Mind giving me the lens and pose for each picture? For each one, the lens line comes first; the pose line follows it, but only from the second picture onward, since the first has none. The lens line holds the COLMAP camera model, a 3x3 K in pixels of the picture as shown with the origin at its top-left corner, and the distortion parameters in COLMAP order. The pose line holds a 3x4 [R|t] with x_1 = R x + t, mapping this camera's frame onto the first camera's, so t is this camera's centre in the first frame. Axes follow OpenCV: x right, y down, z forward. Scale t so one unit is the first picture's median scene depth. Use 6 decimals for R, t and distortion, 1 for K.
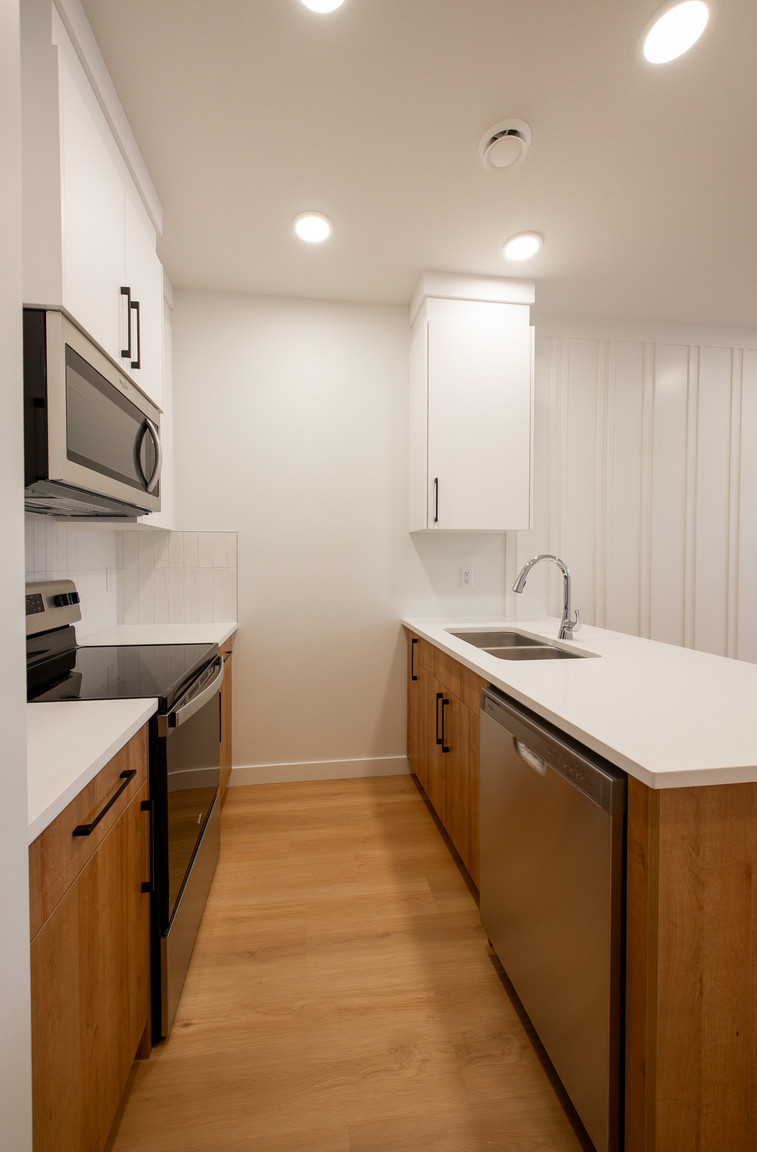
lens RADIAL K [[450.4, 0, 361.1], [0, 450.4, 562.2], [0, 0, 1]] dist [0.000833, -0.000246]
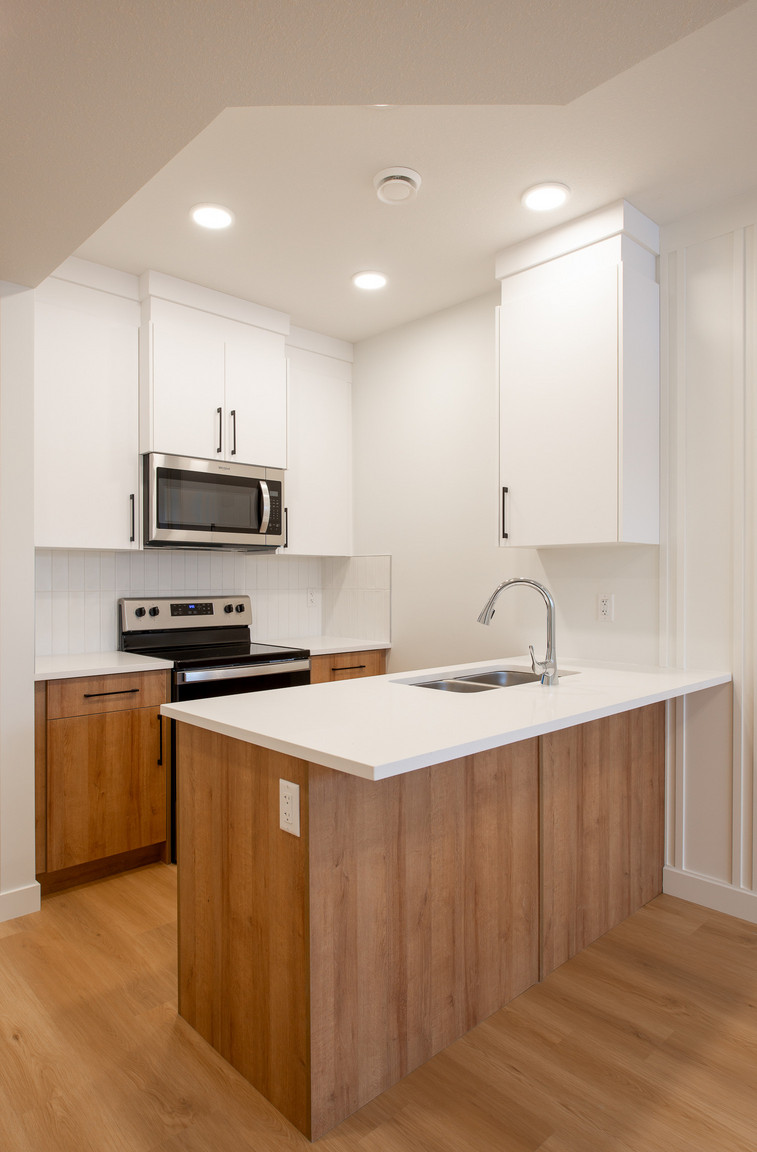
lens RADIAL K [[688.5, 0, 378.5], [0, 688.5, 576.0], [0, 0, 1]] dist [-0.005918, 0.000375]
pose [[0.584275, -0.003123, -0.811550, 1.264538], [-0.008207, 0.999919, -0.009757, -0.004709], [0.811514, 0.012361, 0.584202, 0.047287]]
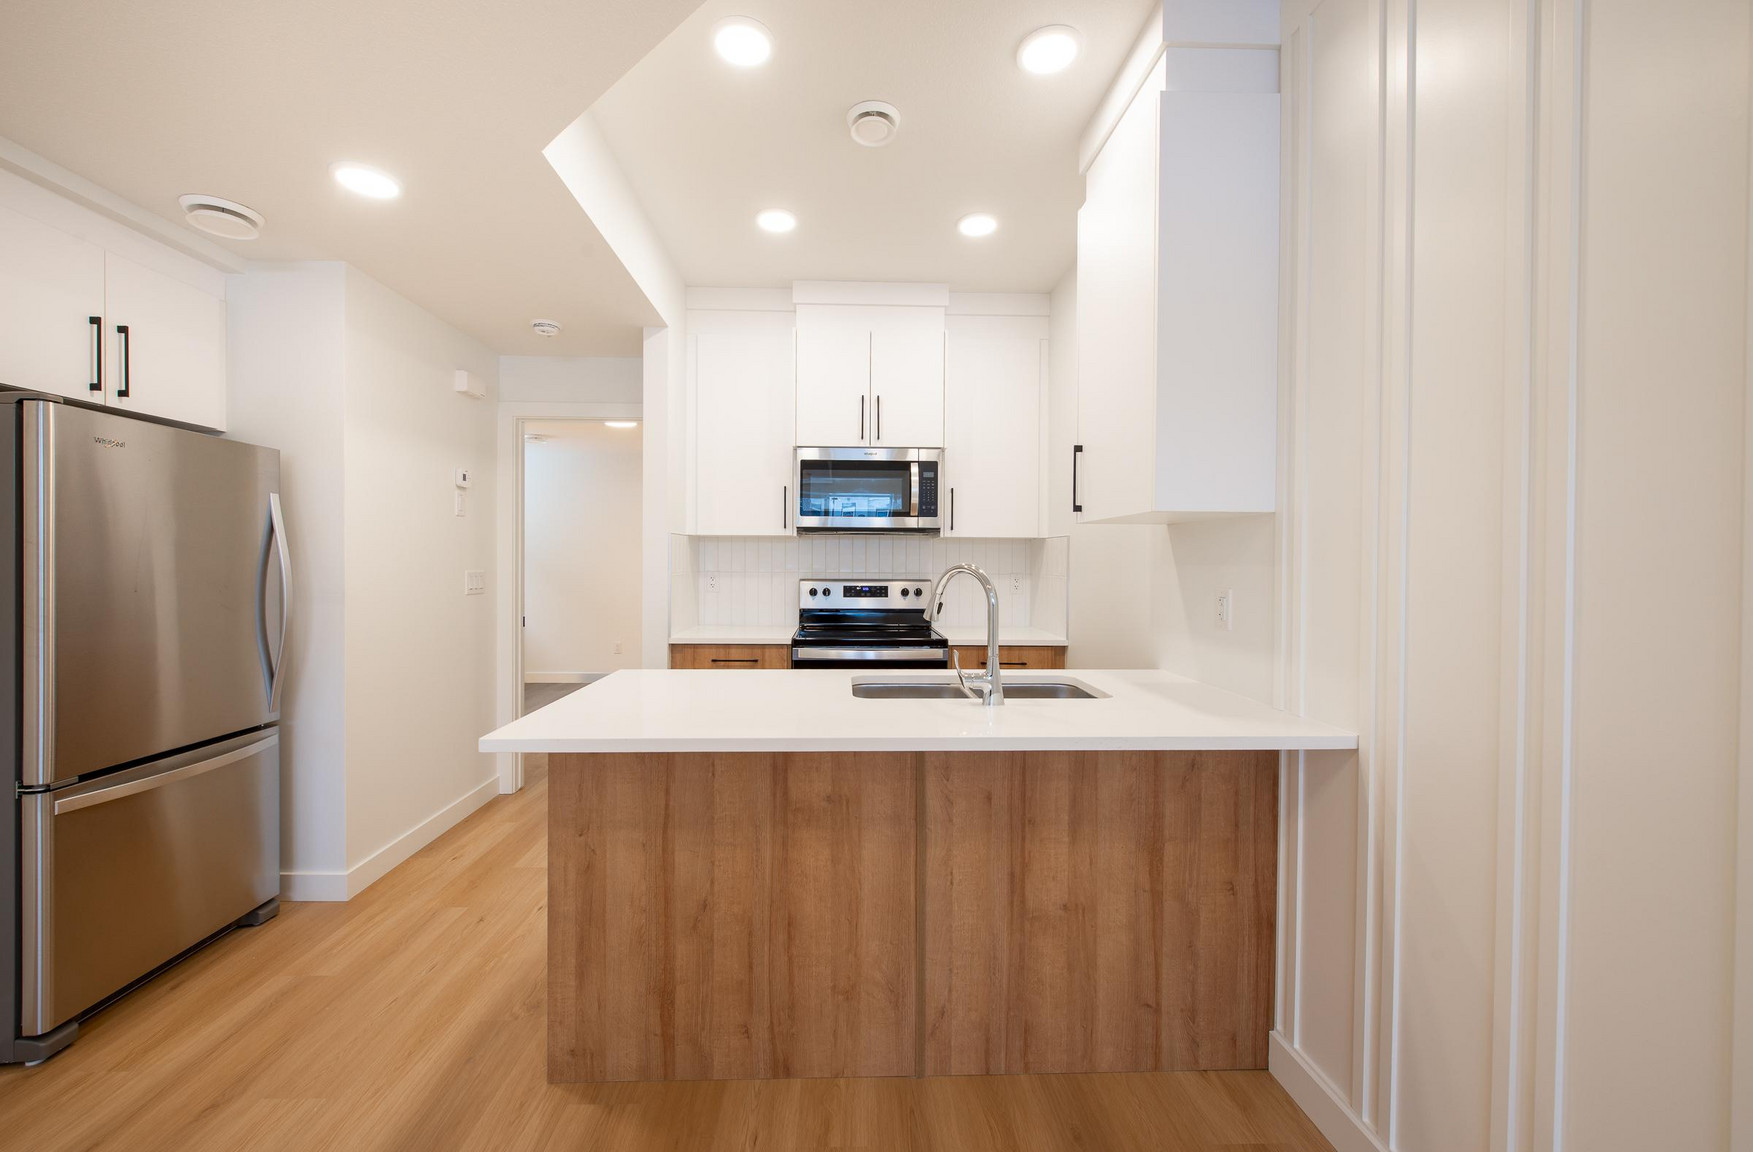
lens RADIAL K [[685.4, 0, 862.9], [0, 685.4, 562.8], [0, 0, 1]] dist [0.000833, -0.000246]
pose [[-0.102973, 0.002989, -0.994680, 1.385302], [-0.016982, 0.999844, 0.004763, -0.018335], [0.994539, 0.017382, -0.102906, 0.922891]]
